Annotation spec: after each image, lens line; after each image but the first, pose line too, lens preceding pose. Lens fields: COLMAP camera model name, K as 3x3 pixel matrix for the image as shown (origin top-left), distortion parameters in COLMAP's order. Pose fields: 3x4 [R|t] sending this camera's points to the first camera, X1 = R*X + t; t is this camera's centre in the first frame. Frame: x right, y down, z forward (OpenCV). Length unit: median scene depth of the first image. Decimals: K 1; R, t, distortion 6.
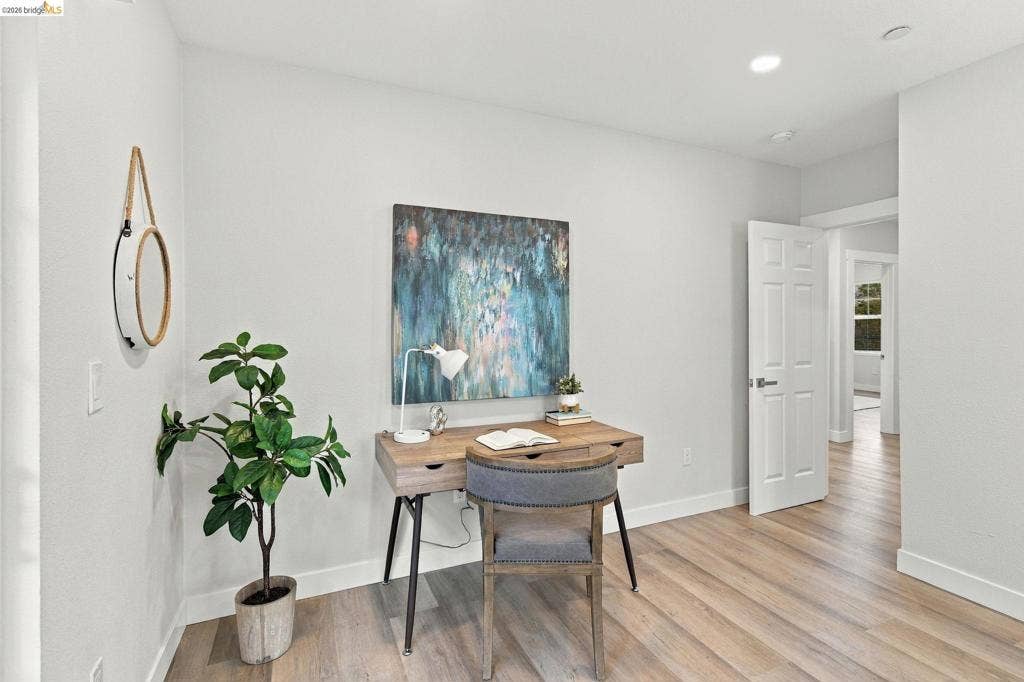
lens RADIAL K [[469.2, 0, 513.1], [0, 469.2, 336.1], [0, 0, 1]] dist [-0.000314, 0.002136]
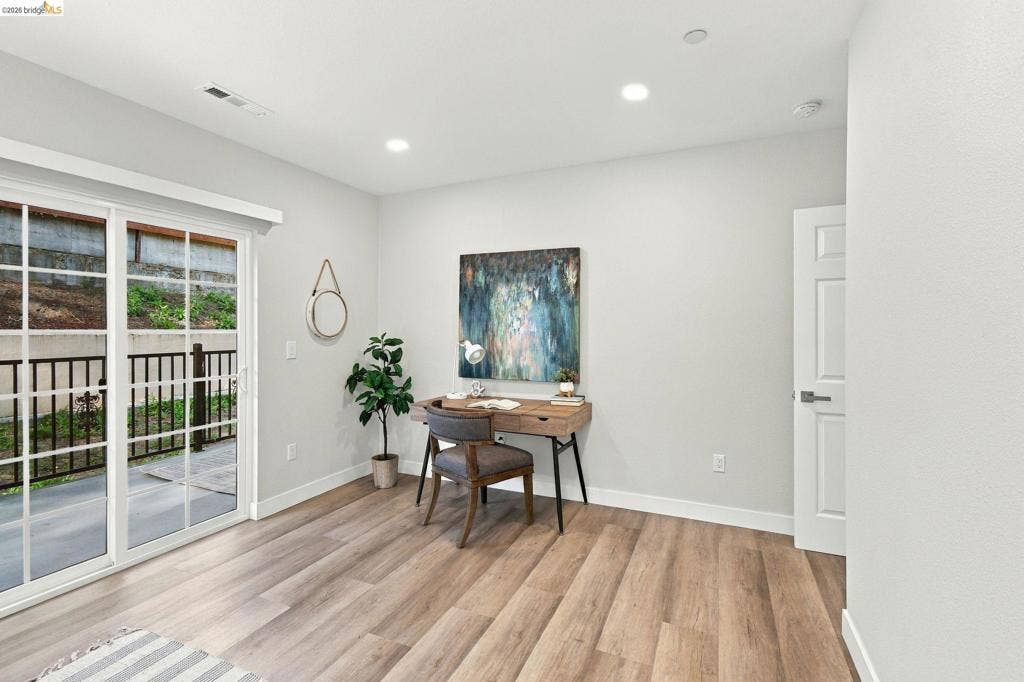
lens RADIAL K [[469.2, 0, 518.4], [0, 469.2, 336.4], [0, 0, 1]] dist [-0.000314, 0.002136]
pose [[0.674515, 0.021714, -0.737942, 1.010085], [-0.013393, 0.999763, 0.017177, -0.024678], [0.738140, -0.001703, 0.674646, 0.032287]]
